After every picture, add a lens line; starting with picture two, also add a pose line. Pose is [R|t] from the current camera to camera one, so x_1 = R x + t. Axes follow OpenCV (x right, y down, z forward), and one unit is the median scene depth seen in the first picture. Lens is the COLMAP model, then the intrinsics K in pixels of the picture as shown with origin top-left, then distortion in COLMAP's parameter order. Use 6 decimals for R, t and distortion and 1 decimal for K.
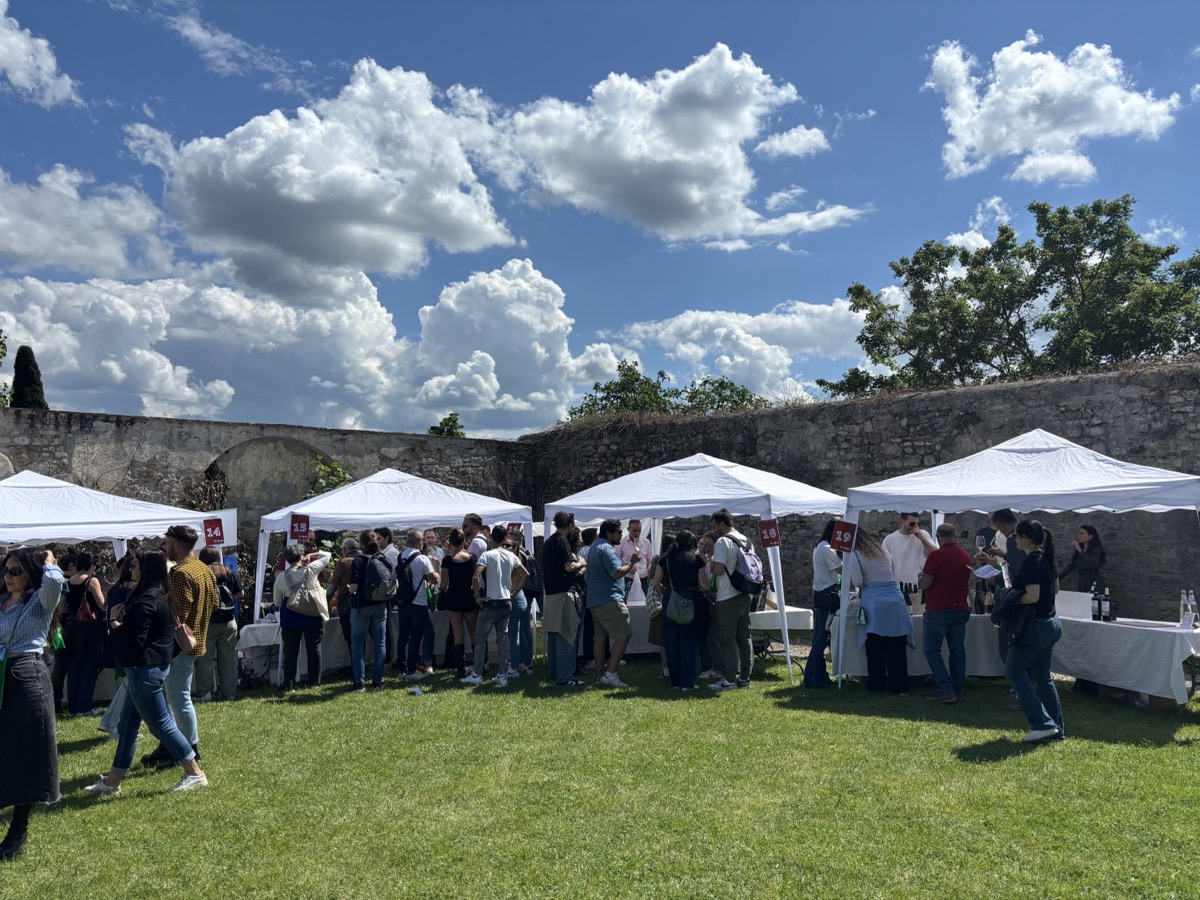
lens RADIAL K [[887.5, 0, 600.0], [0, 887.5, 450.0], [0, 0, 1]] dist [0.142298, -0.181090]
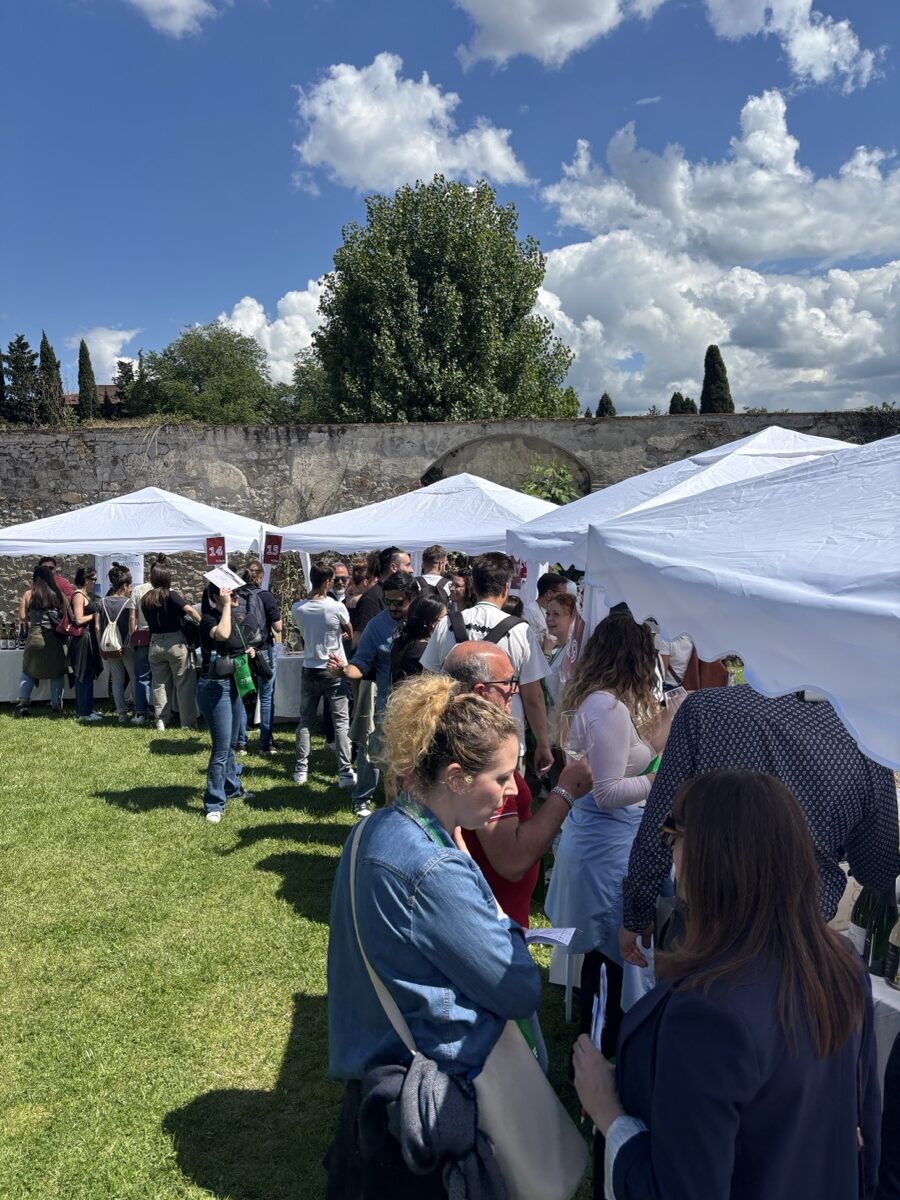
lens RADIAL K [[887.5, 0, 450.0], [0, 887.5, 600.0], [0, 0, 1]] dist [0.142298, -0.181090]
pose [[0.573771, 0.088977, -0.814168, 0.353871], [0.058740, 0.987051, 0.149267, 0.012755], [0.816906, -0.133469, 0.561115, 0.508941]]
